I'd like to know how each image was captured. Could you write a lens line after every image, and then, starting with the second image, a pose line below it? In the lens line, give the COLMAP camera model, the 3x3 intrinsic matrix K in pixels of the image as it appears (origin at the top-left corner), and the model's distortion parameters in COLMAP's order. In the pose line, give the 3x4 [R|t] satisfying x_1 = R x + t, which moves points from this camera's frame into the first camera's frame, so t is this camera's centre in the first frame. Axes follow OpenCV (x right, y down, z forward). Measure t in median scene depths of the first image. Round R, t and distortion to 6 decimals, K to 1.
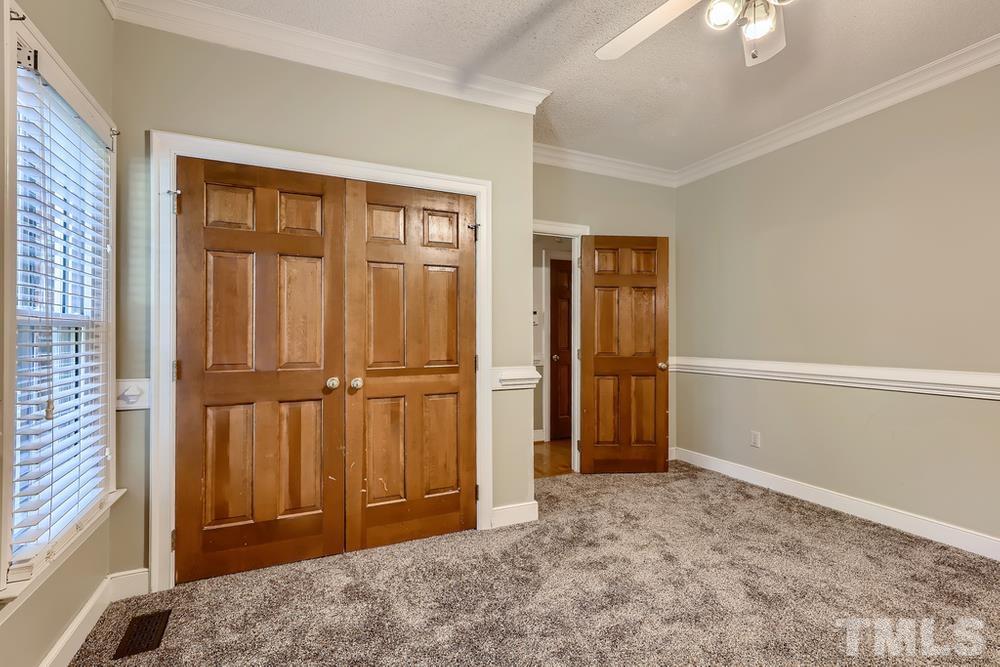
lens RADIAL K [[466.6, 0, 501.4], [0, 466.6, 345.3], [0, 0, 1]] dist [-0.001495, 0.004240]
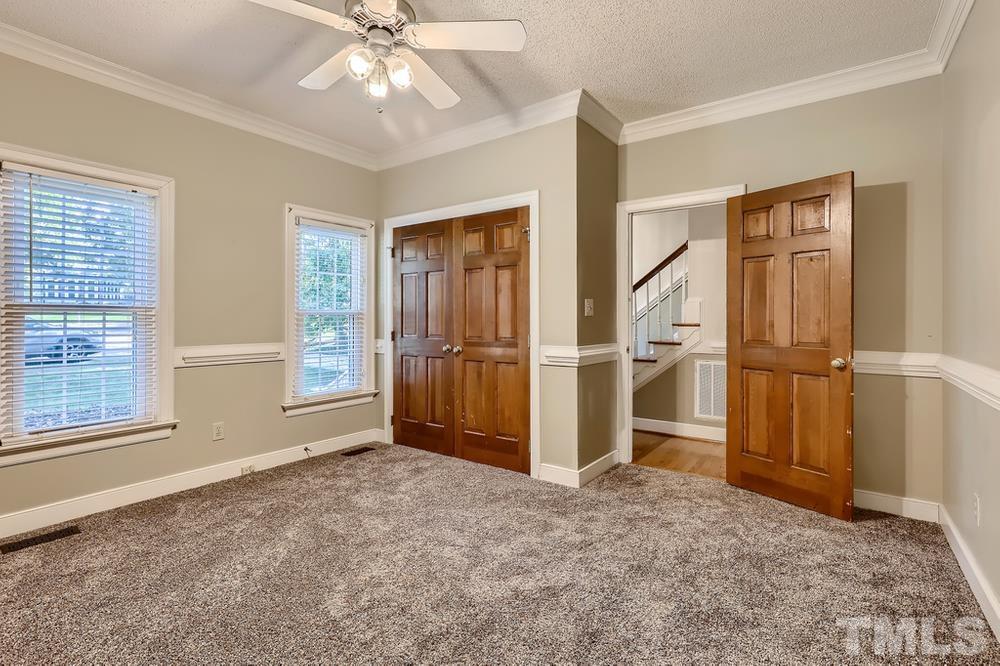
lens RADIAL K [[464.0, 0, 500.0], [0, 464.0, 333.0], [0, 0, 1]] dist [-0.000952, 0.006725]
pose [[0.489106, 0.026581, -0.871819, 0.992120], [-0.017510, 0.999633, 0.020654, -0.006662], [0.872049, 0.005164, 0.489392, 0.336914]]
